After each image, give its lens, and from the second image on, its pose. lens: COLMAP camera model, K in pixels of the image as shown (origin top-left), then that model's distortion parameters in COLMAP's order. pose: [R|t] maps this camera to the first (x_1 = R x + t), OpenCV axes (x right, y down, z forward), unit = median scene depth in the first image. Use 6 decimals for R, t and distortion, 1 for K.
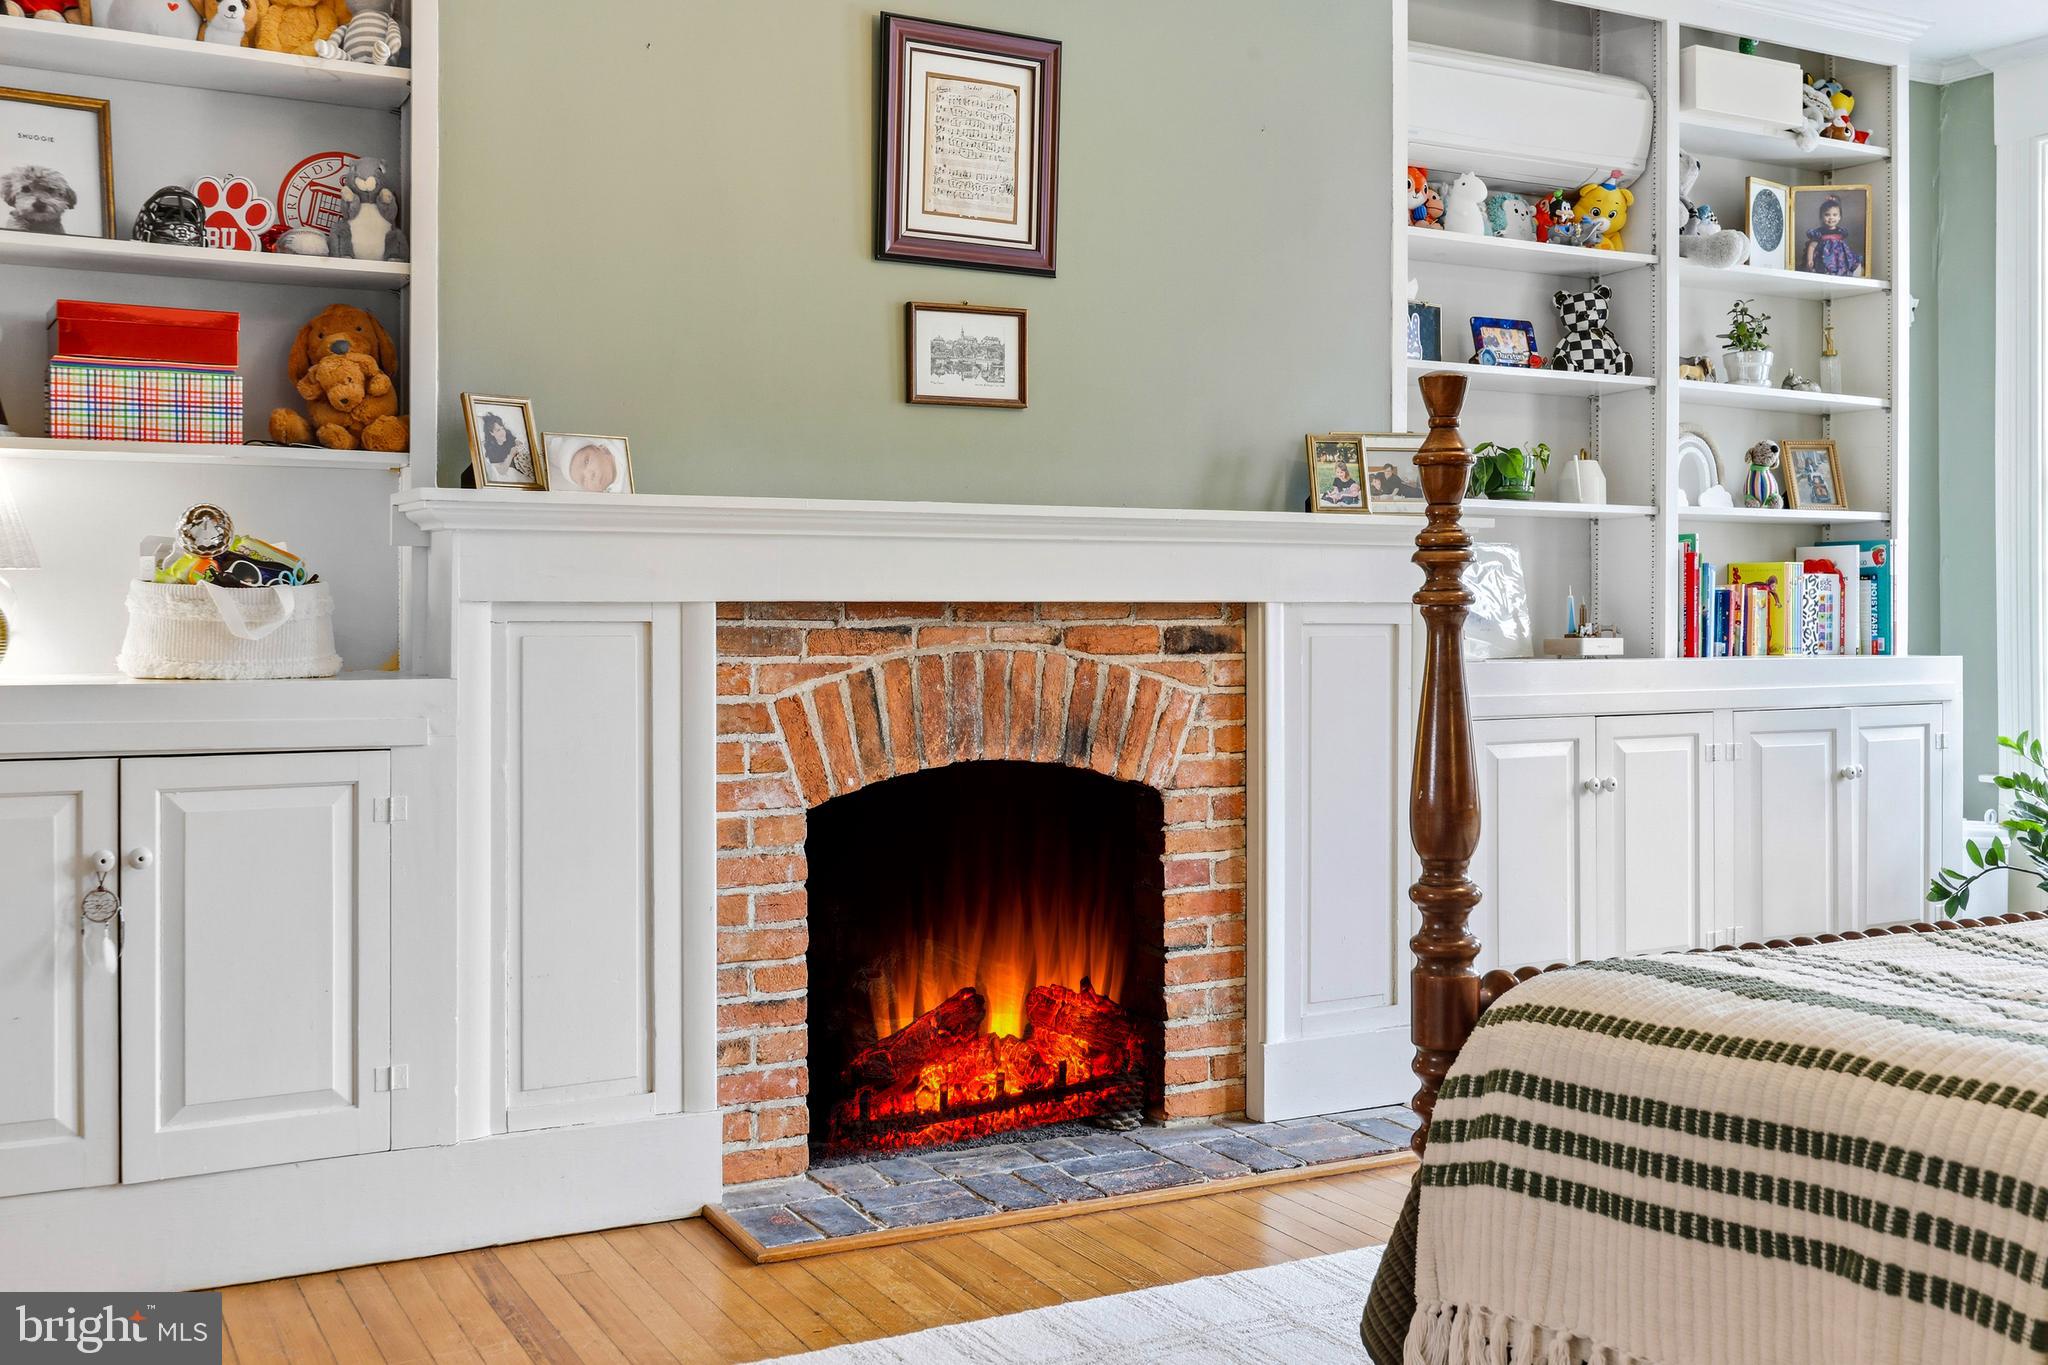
lens RADIAL K [[1967.6, 0, 1026.1], [0, 1967.6, 610.3], [0, 0, 1]] dist [-0.000087, 0.000924]
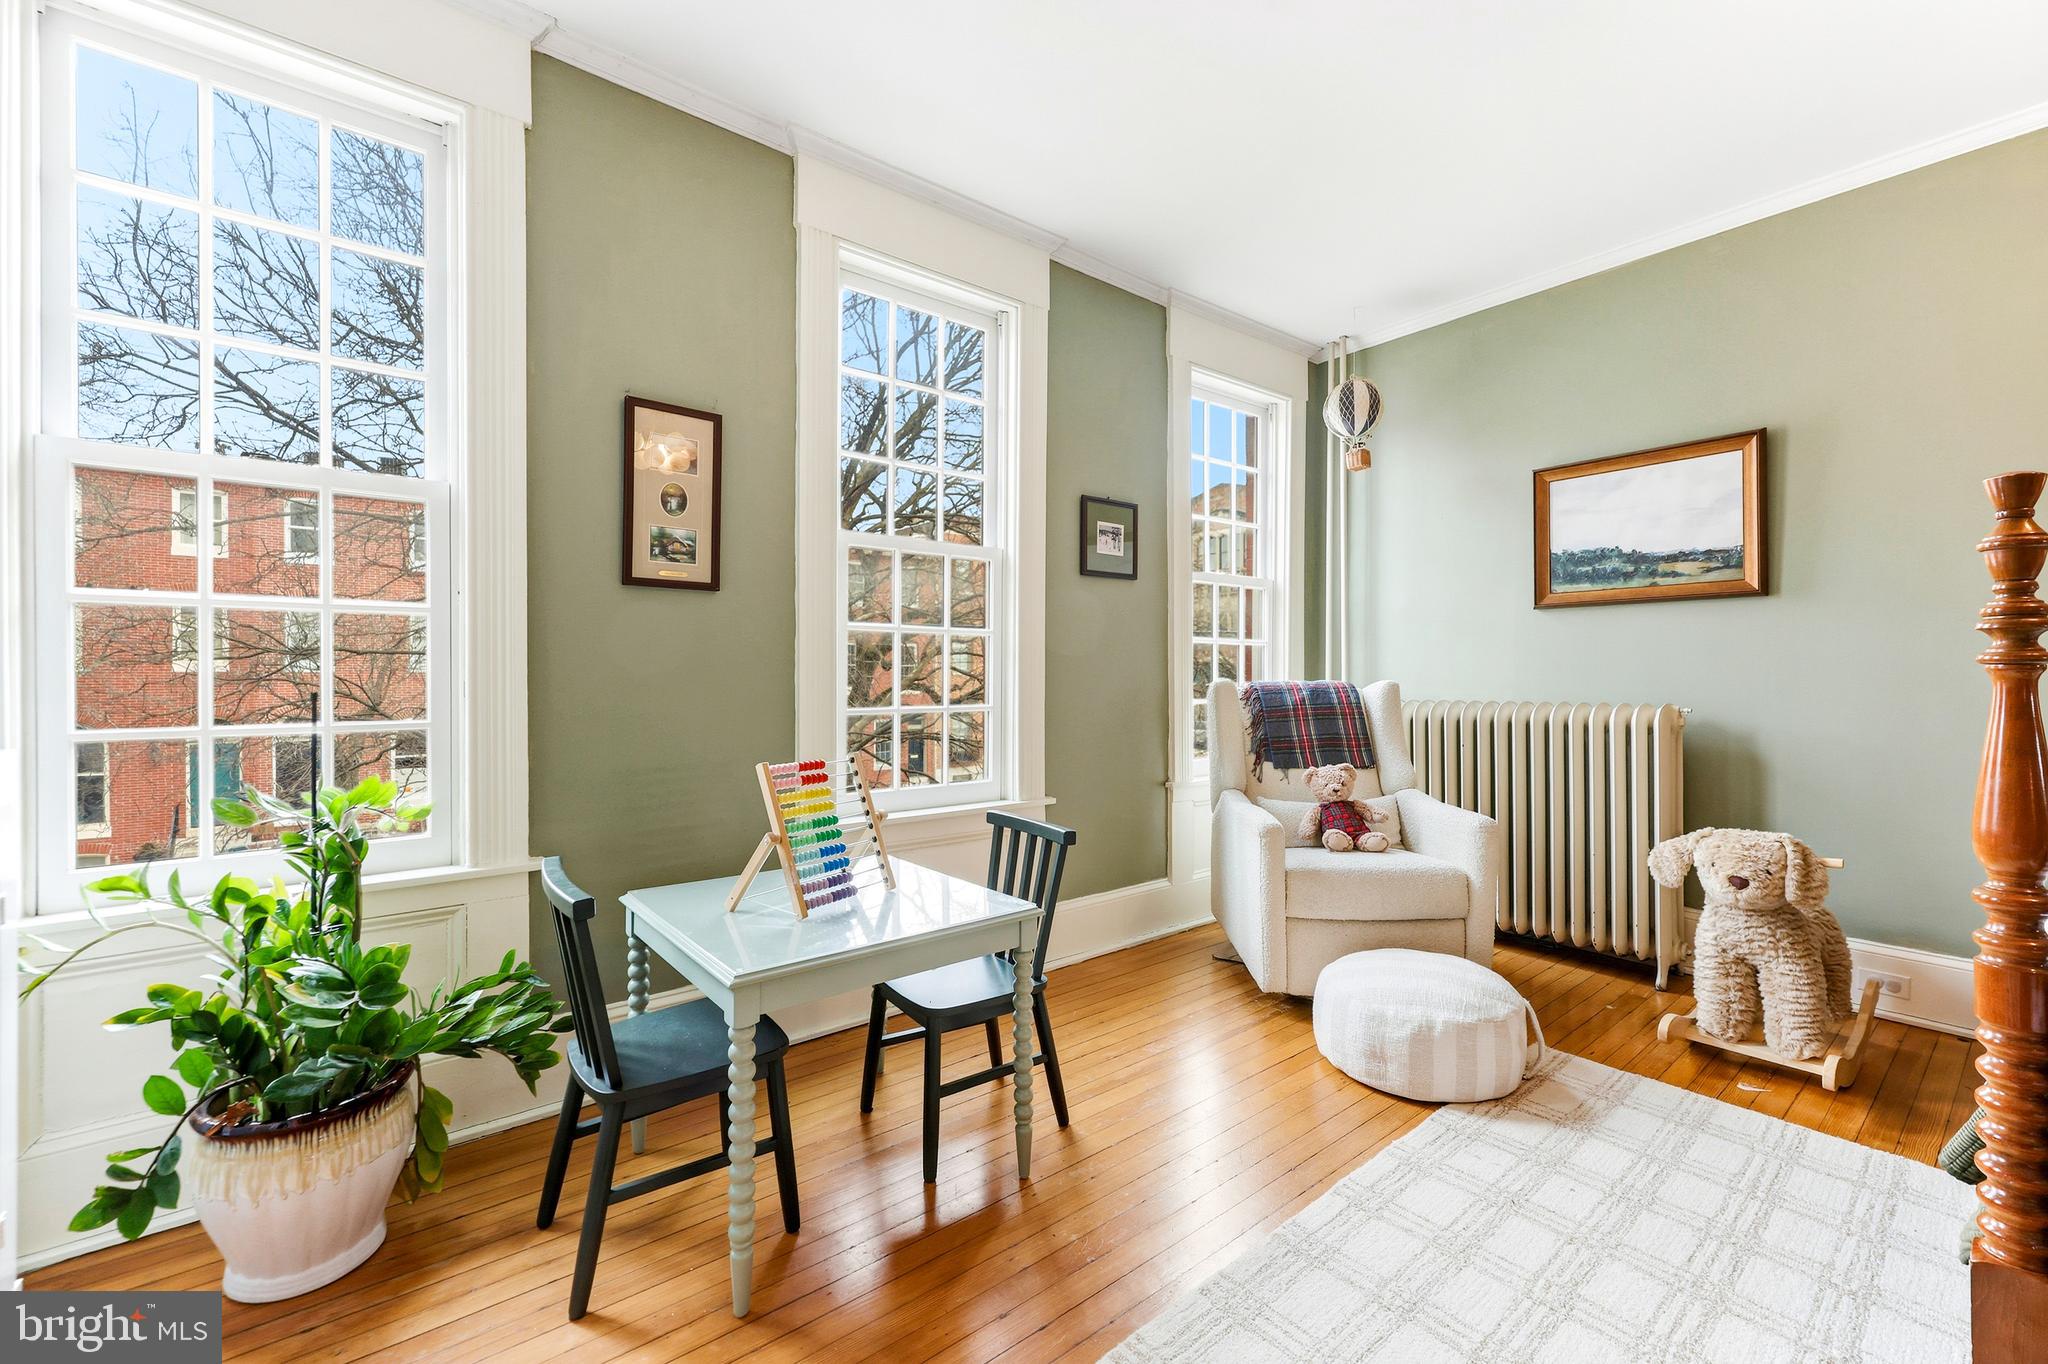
lens RADIAL K [[839.1, 0, 1025.0], [0, 839.1, 671.2], [0, 0, 1]] dist [-0.000401, 0.000188]
pose [[-0.179271, 0.005179, 0.983786, 0.253726], [-0.002359, 0.999981, -0.005695, 0.003129], [-0.983797, -0.003341, -0.179255, 1.019550]]
